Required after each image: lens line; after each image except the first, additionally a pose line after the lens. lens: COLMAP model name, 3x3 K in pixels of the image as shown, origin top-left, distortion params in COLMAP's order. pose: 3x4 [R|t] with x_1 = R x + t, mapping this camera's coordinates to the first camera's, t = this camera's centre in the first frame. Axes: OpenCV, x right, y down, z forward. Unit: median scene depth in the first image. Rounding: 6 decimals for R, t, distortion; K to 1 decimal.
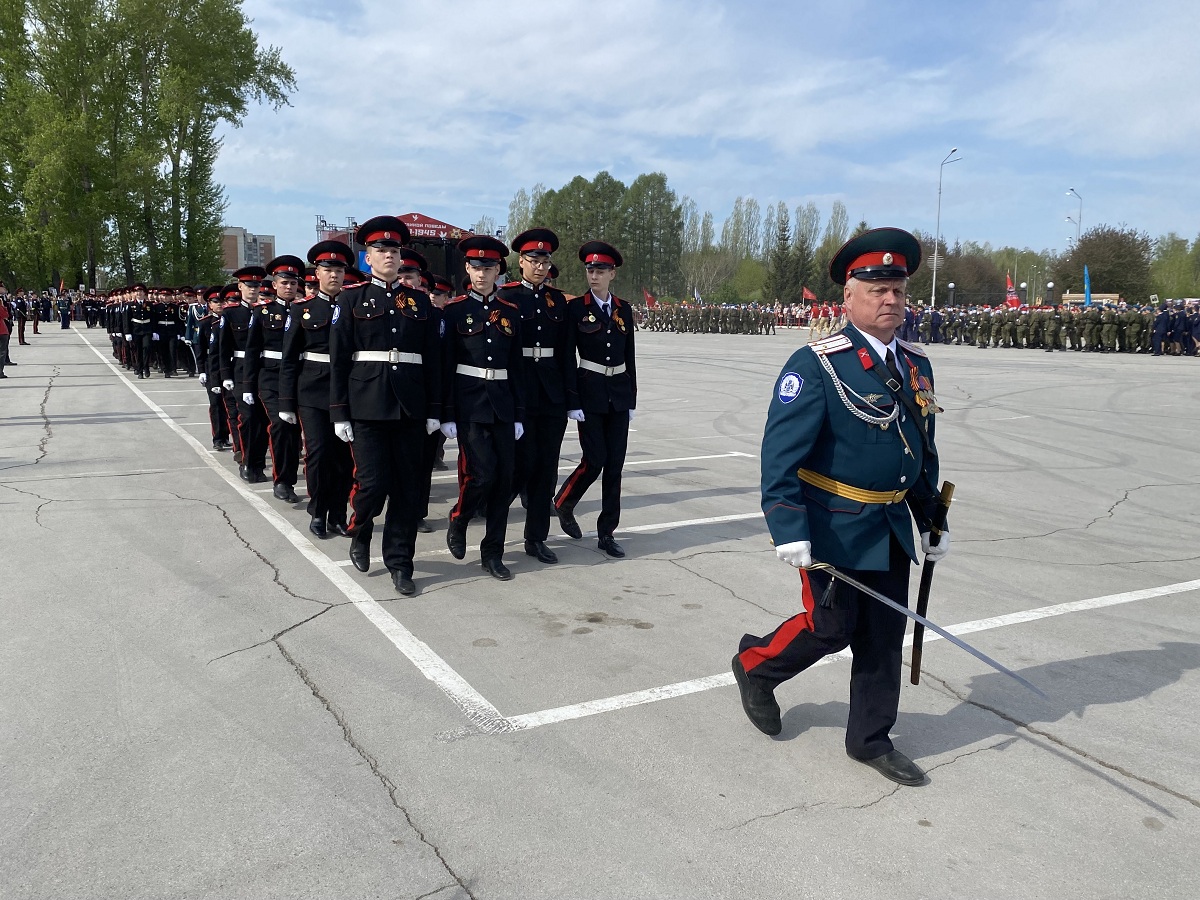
lens RADIAL K [[977.2, 0, 603.8], [0, 977.2, 432.8], [0, 0, 1]] dist [0.047954, -0.070726]
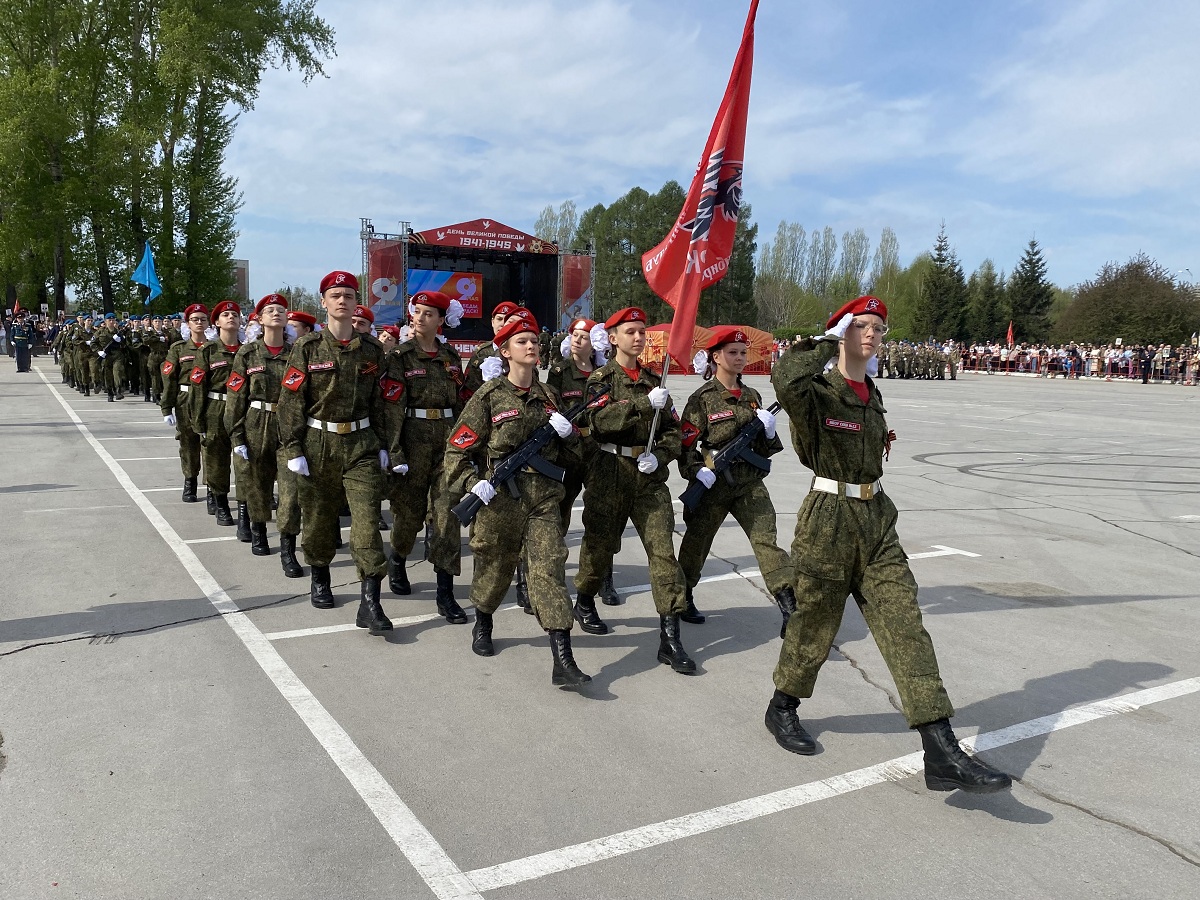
lens RADIAL K [[997.9, 0, 570.8], [0, 997.9, 456.8], [0, 0, 1]] dist [0.042602, 0.008923]
pose [[0.999554, 0.009946, 0.028174, -0.118641], [-0.009529, 0.999843, -0.014920, -0.020538], [-0.028318, 0.014644, 0.999492, 0.172827]]
